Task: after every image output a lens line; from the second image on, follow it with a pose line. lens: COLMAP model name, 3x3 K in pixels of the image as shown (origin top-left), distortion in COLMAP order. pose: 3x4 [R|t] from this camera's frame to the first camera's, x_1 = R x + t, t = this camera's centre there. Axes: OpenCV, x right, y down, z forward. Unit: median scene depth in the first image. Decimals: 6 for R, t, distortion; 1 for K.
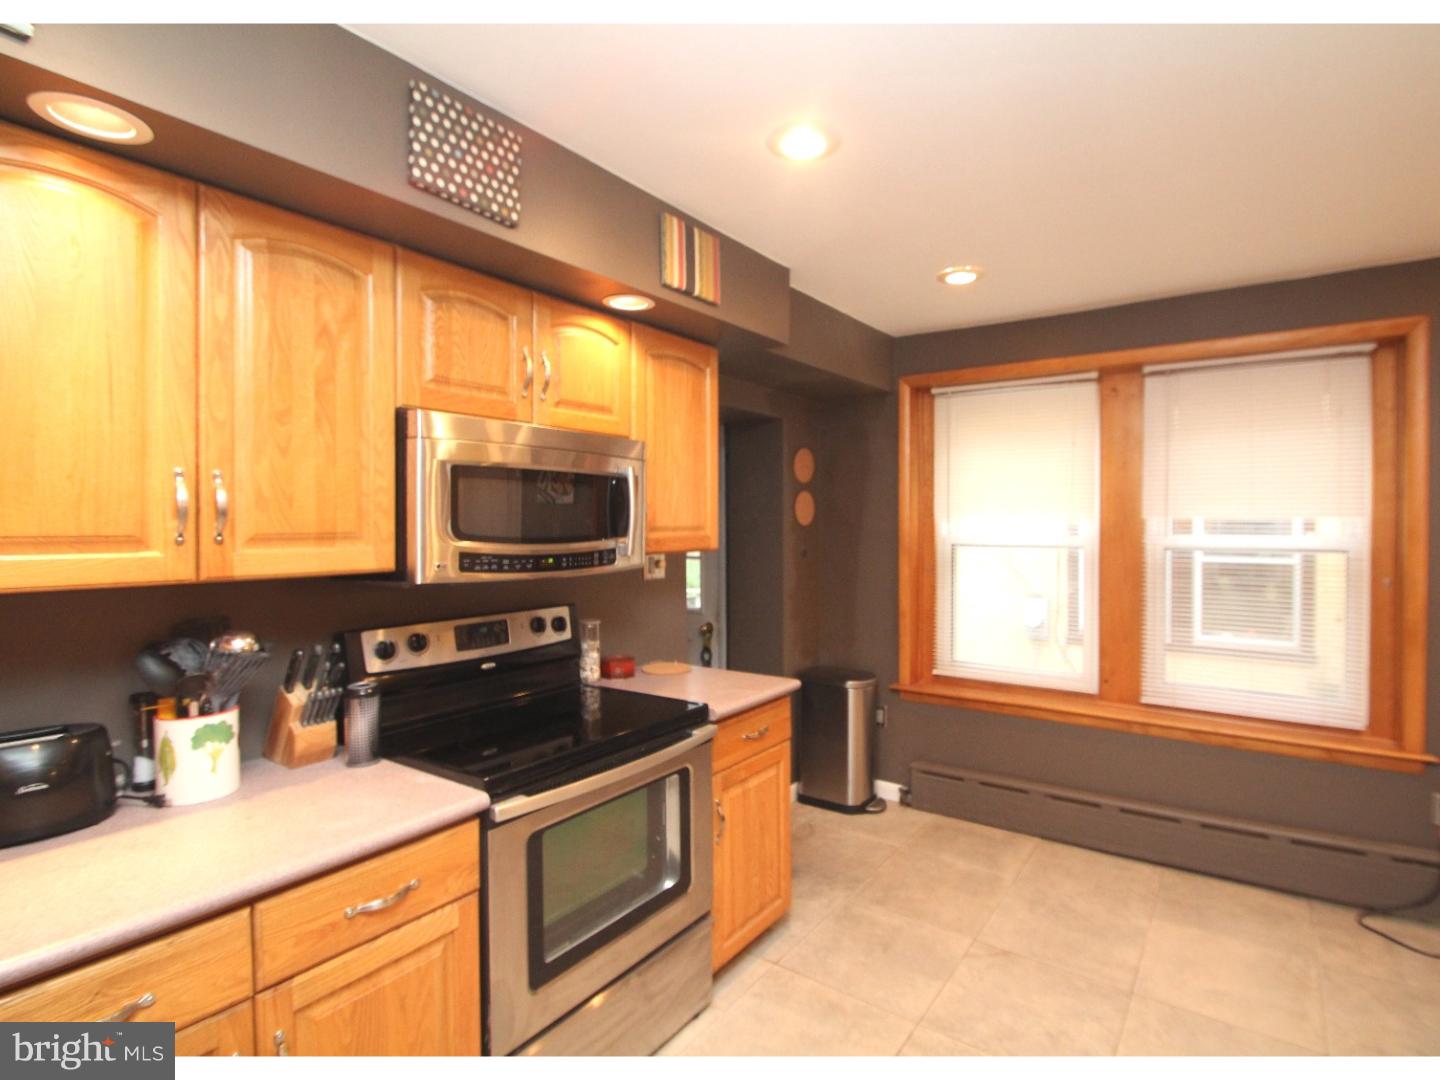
lens RADIAL K [[715.2, 0, 769.0], [0, 715.2, 532.0], [0, 0, 1]] dist [0.003531, -0.015070]
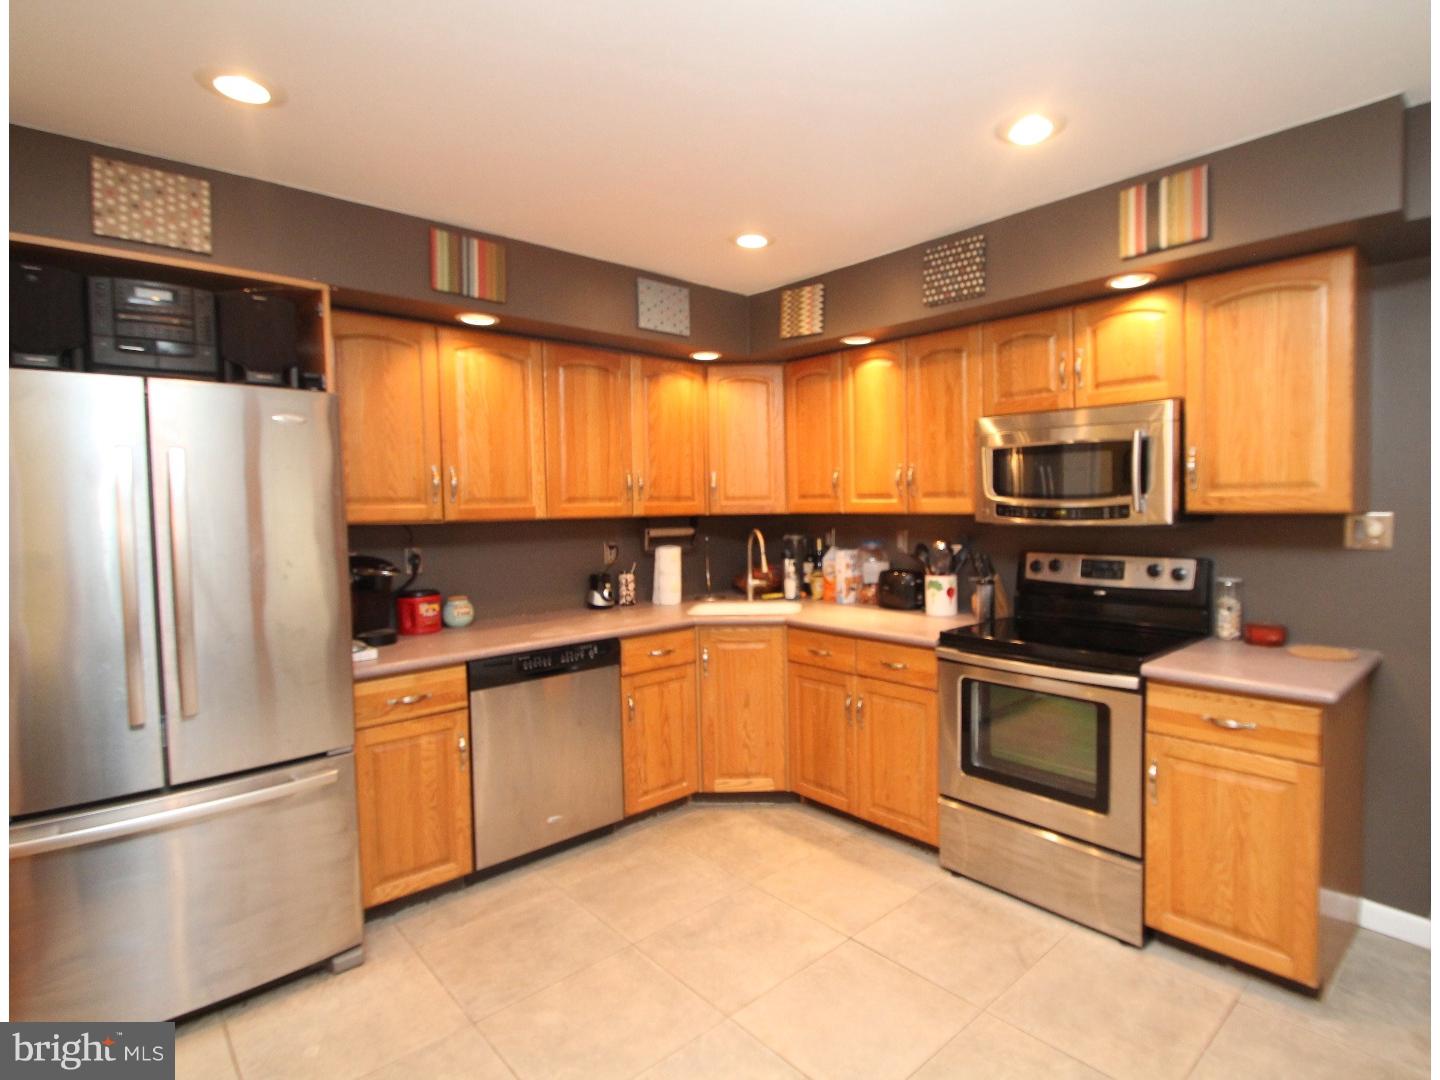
lens RADIAL K [[746.3, 0, 807.7], [0, 746.3, 533.5], [0, 0, 1]] dist [0.001680, -0.012907]
pose [[-0.206188, 0.049705, -0.977249, 1.075205], [0.001340, 0.998722, 0.050514, 0.008646], [0.978511, 0.009106, -0.205991, 0.778289]]
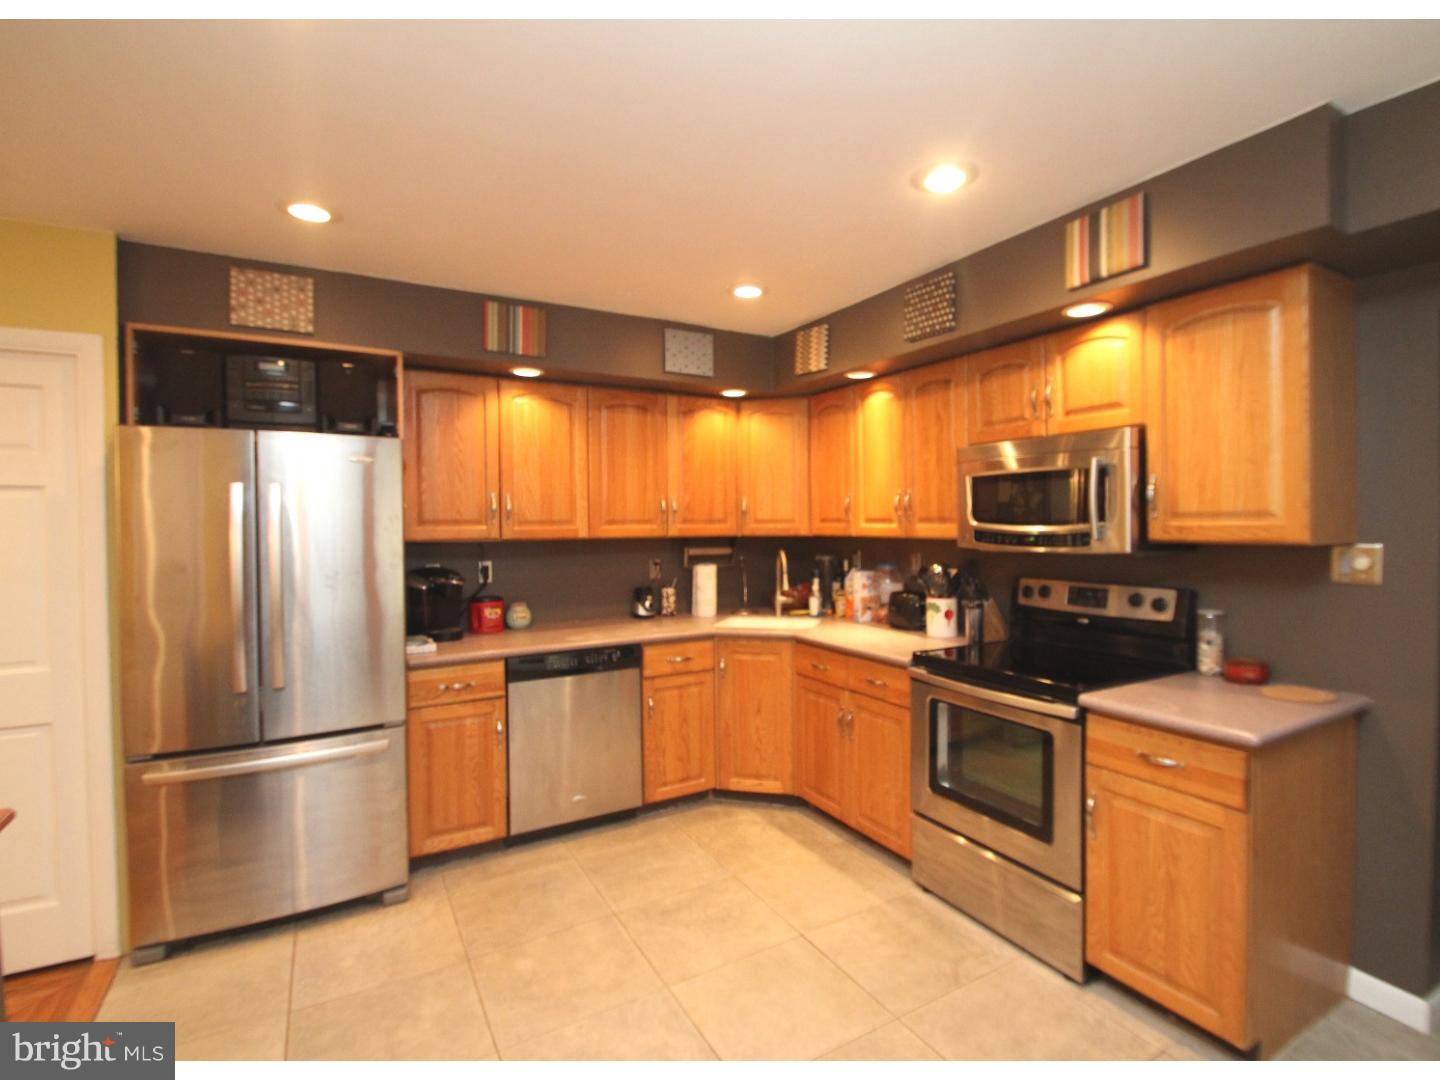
lens RADIAL K [[715.2, 0, 769.0], [0, 715.2, 532.0], [0, 0, 1]] dist [0.003531, -0.015070]
pose [[-0.426574, 0.020733, -0.904215, 1.044082], [-0.003370, 0.999694, 0.024513, -0.003625], [0.904446, 0.013504, -0.426374, 1.063009]]
